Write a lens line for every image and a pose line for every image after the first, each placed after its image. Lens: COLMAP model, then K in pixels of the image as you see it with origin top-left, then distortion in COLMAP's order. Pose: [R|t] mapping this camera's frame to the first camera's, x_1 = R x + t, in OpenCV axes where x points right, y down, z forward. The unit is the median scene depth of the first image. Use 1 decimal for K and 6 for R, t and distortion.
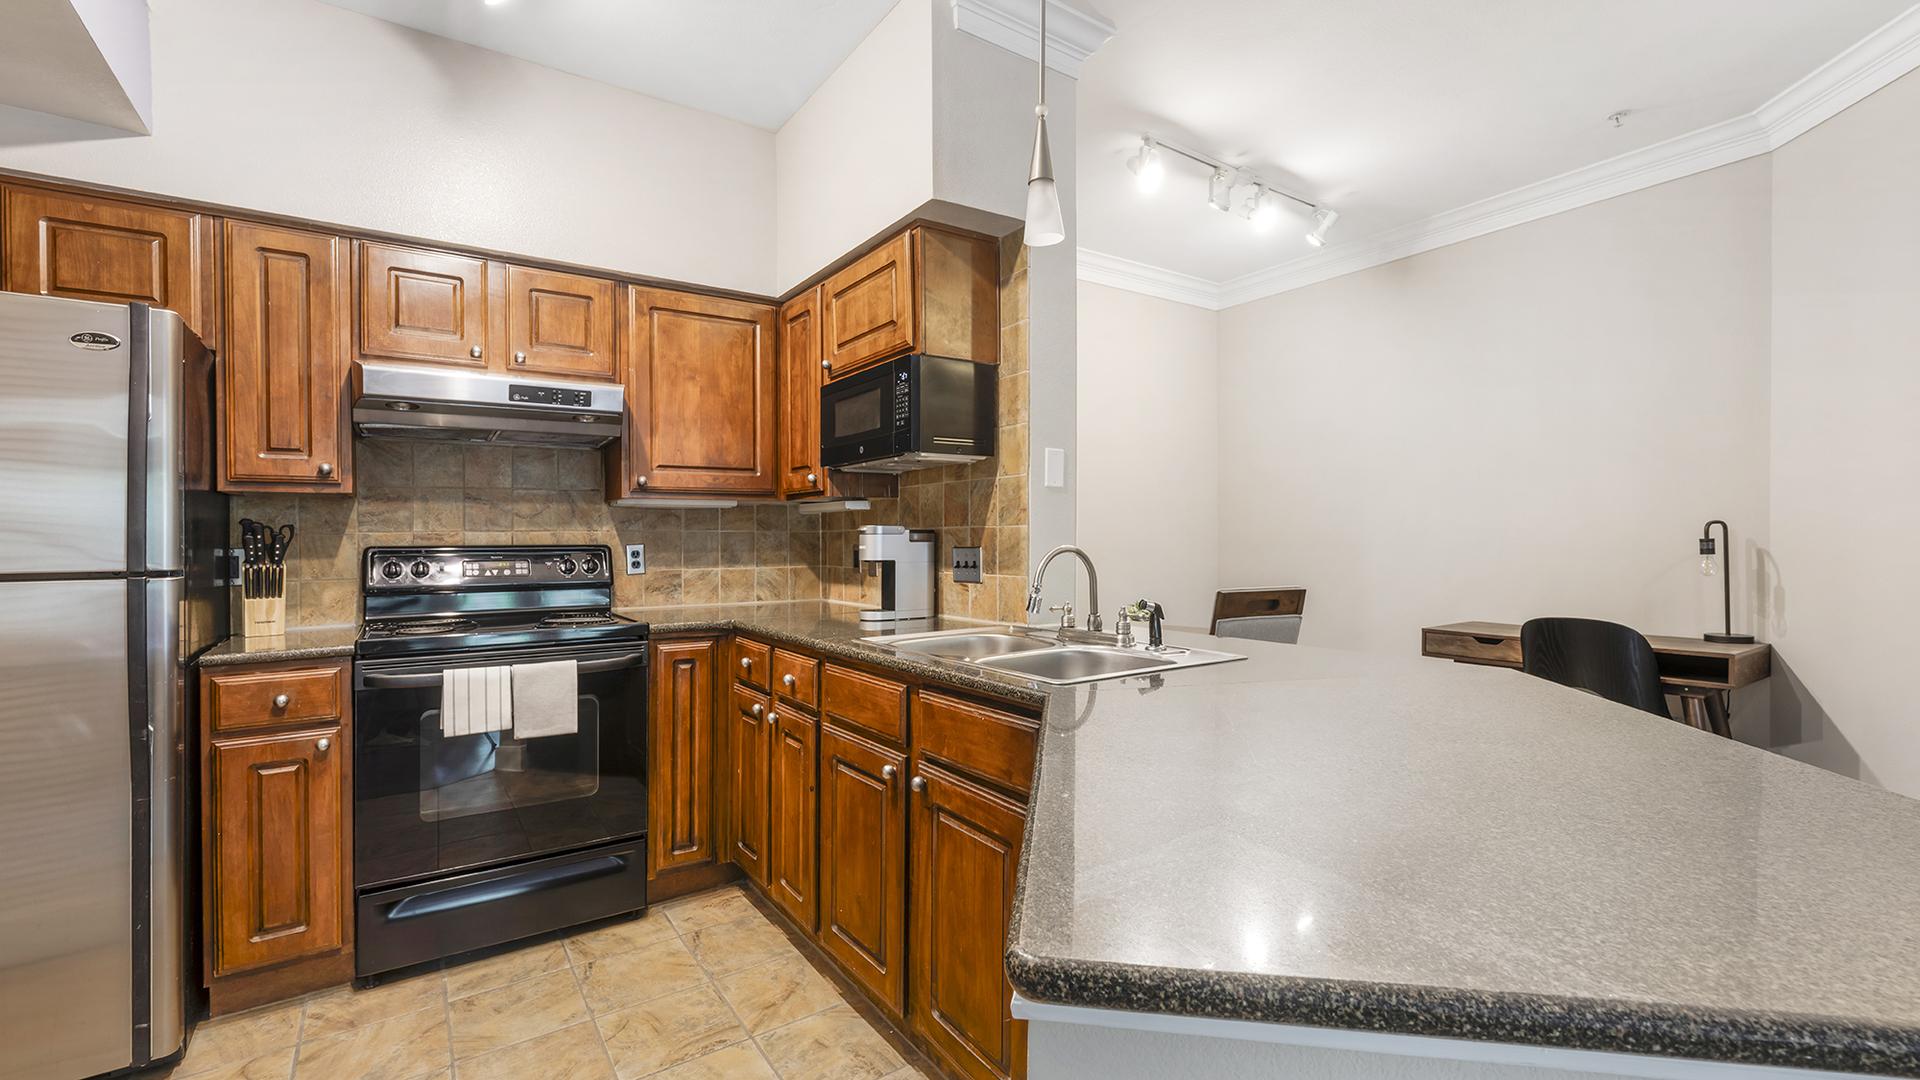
lens RADIAL K [[787.6, 0, 954.3], [0, 787.6, 539.0], [0, 0, 1]] dist [0.000895, 0.000027]
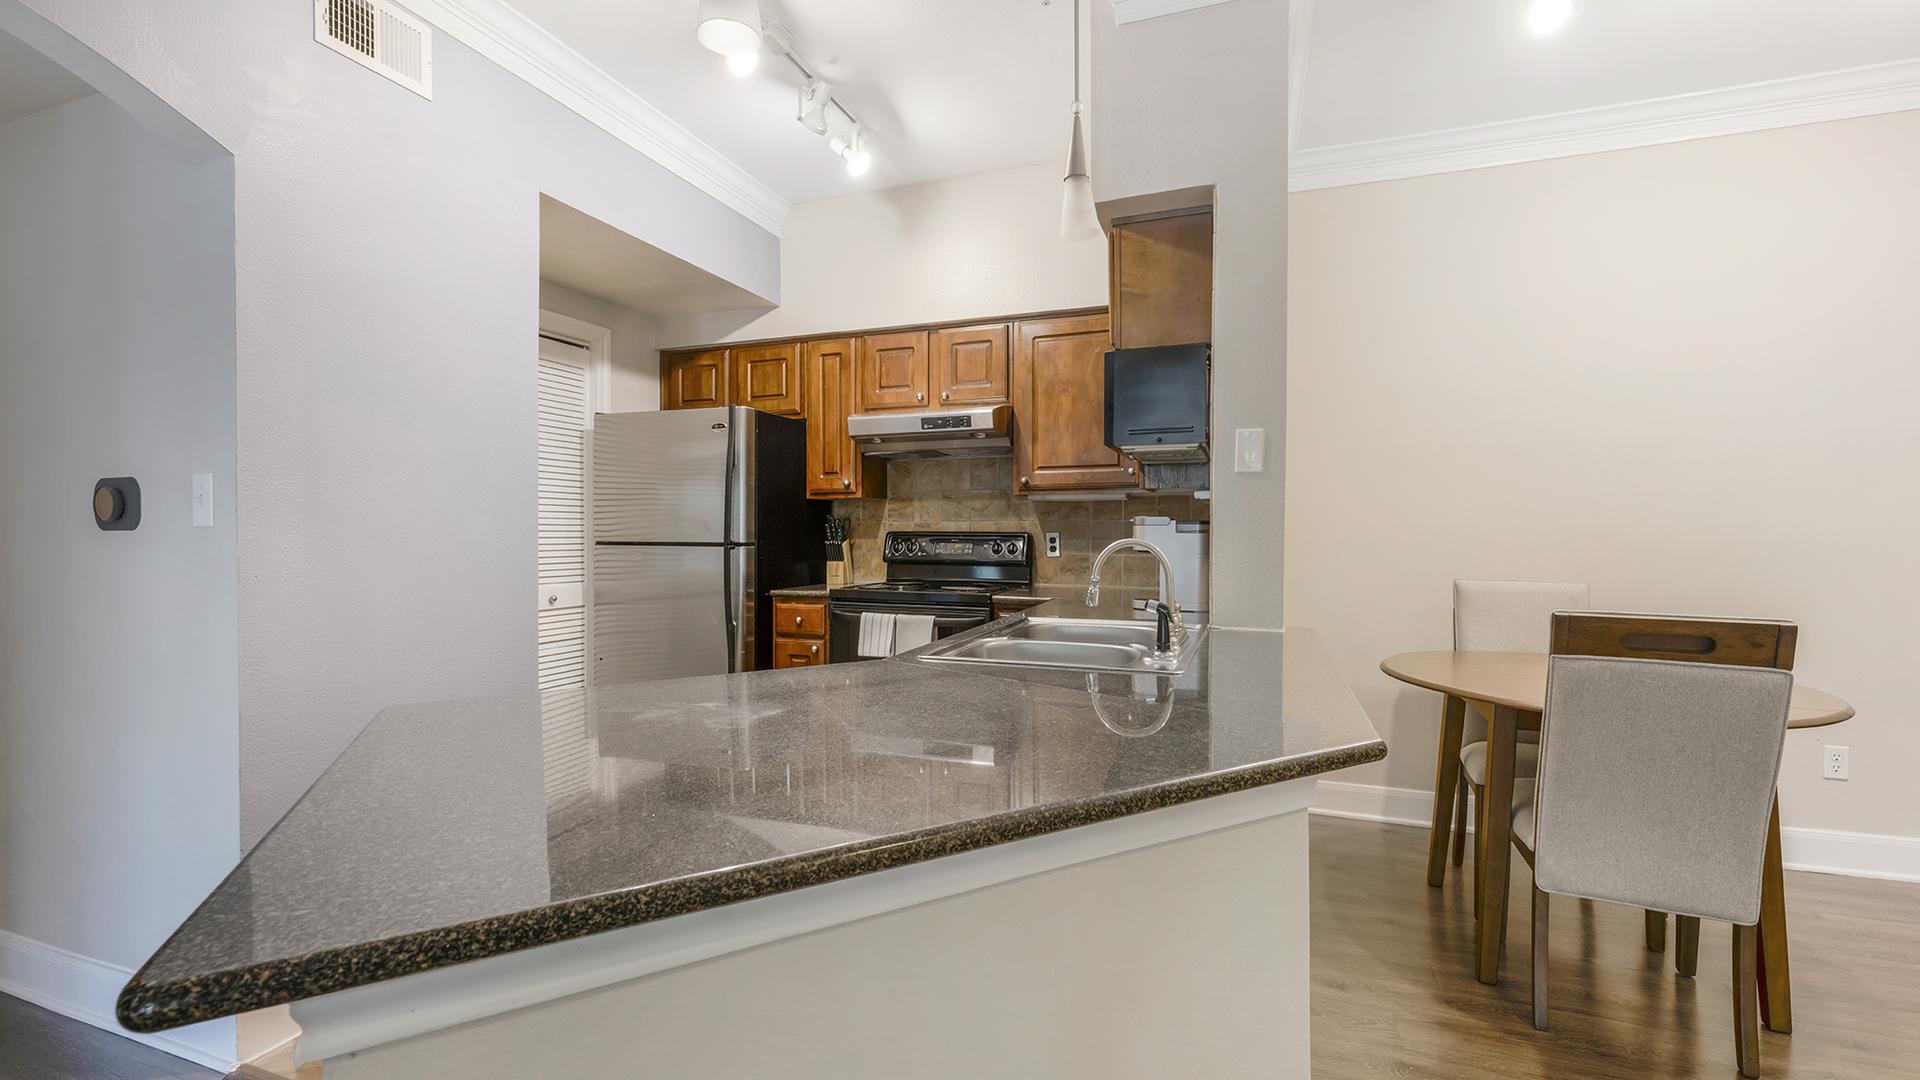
lens RADIAL K [[787.6, 0, 954.3], [0, 787.6, 539.0], [0, 0, 1]] dist [0.000895, 0.000027]
pose [[0.551072, 0.020246, -0.834212, 0.662762], [-0.004640, 0.999765, 0.021198, -0.009572], [0.834445, -0.007811, 0.551037, 0.269674]]
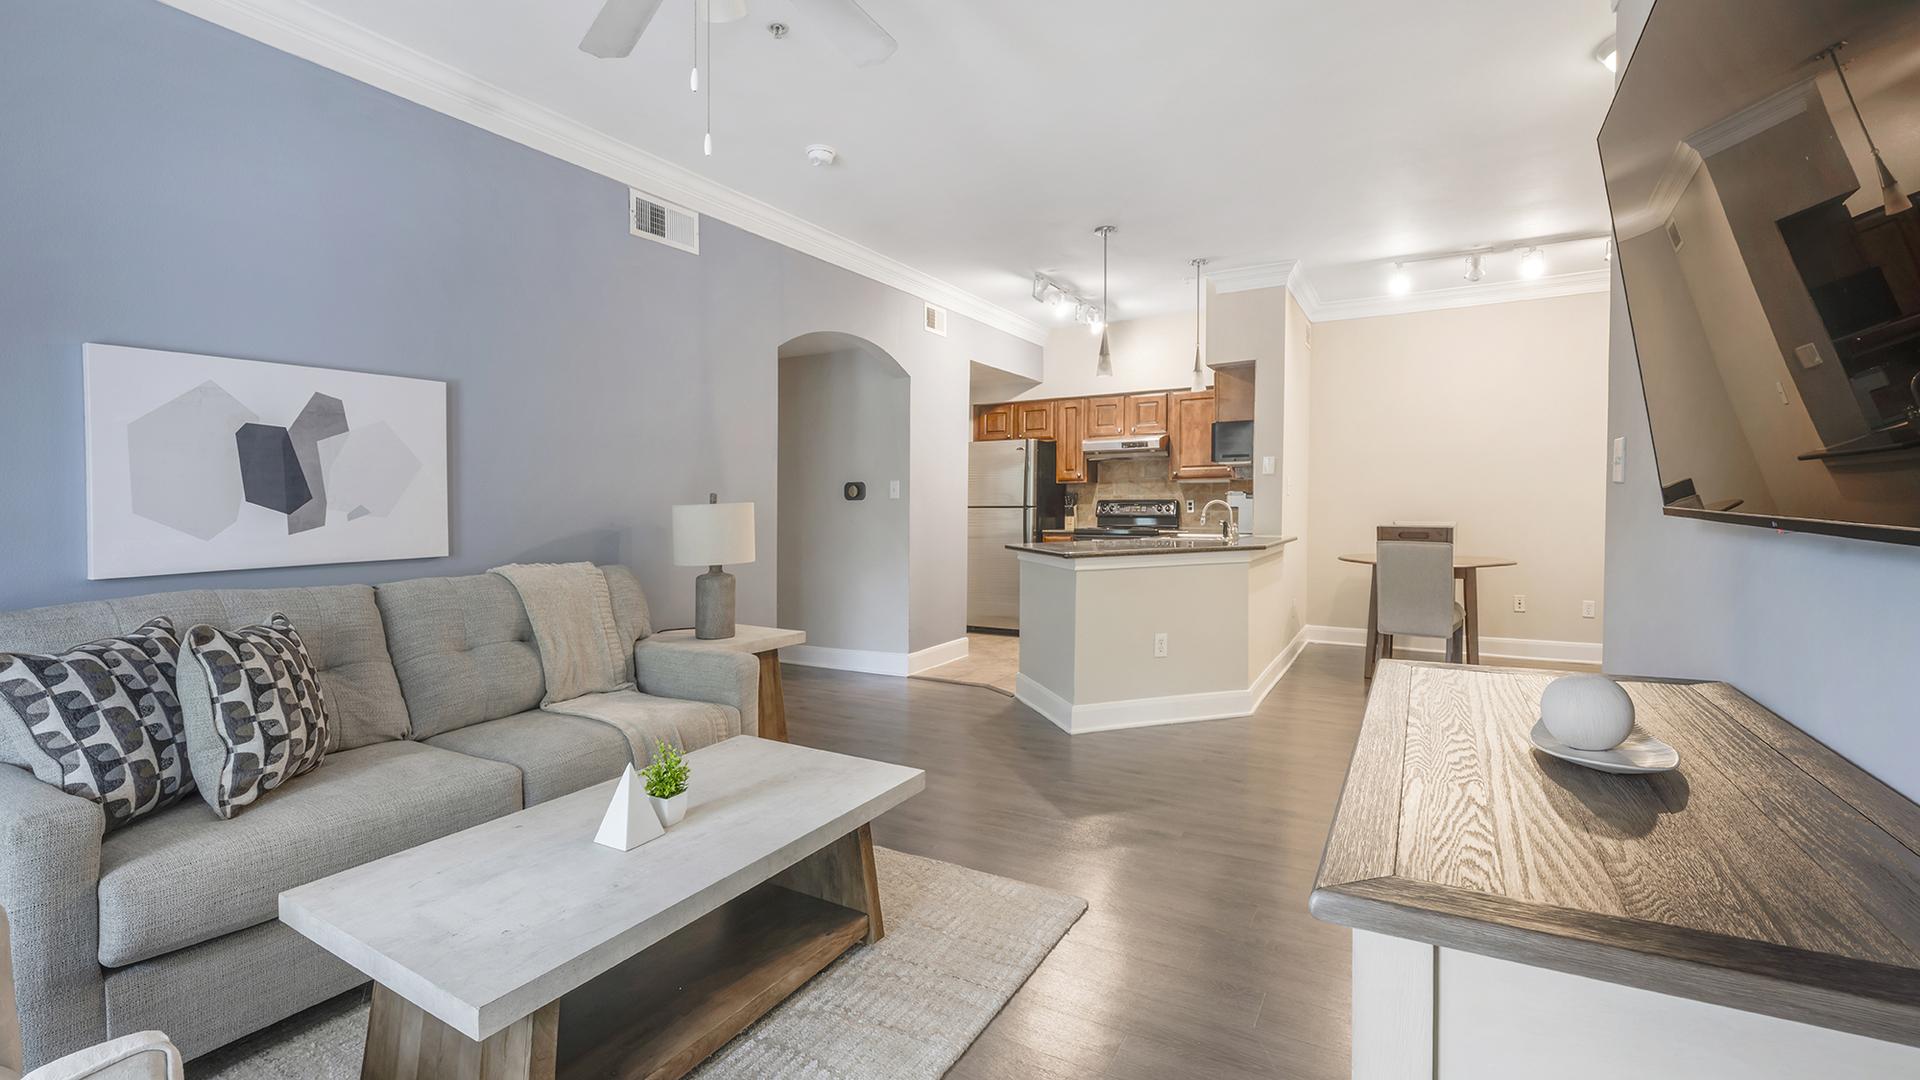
lens RADIAL K [[787.6, 0, 954.3], [0, 787.6, 539.0], [0, 0, 1]] dist [0.000895, 0.000027]
pose [[0.397114, 0.048915, -0.916465, 1.804852], [0.004195, 0.998471, 0.055110, -0.010307], [0.917760, -0.025730, 0.396301, -0.672375]]
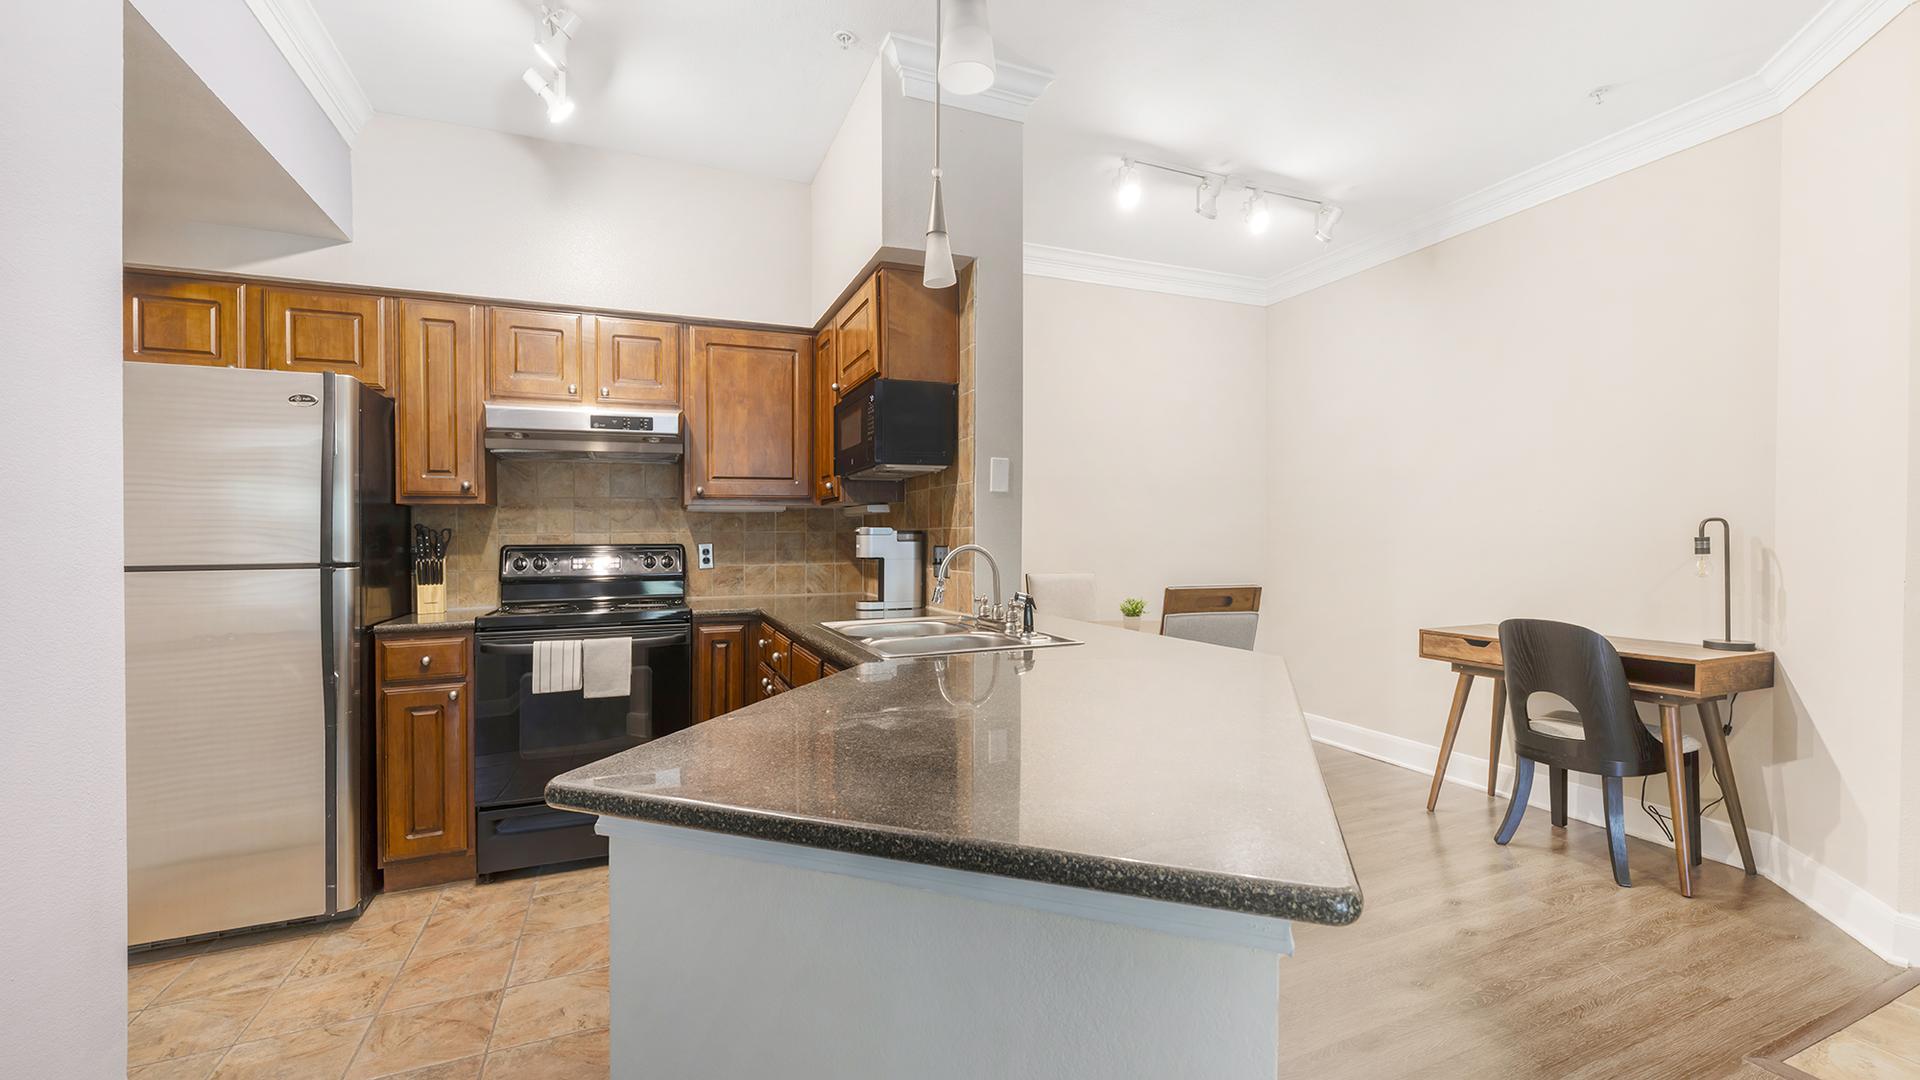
lens RADIAL K [[806.6, 0, 960.0], [0, 806.6, 540.0], [0, 0, 1]] dist [-0.000035, -0.000033]
pose [[0.974861, -0.001176, -0.222812, 0.291945], [0.001962, 0.999993, 0.003309, -0.002068], [0.222807, -0.003663, 0.974856, -0.113977]]
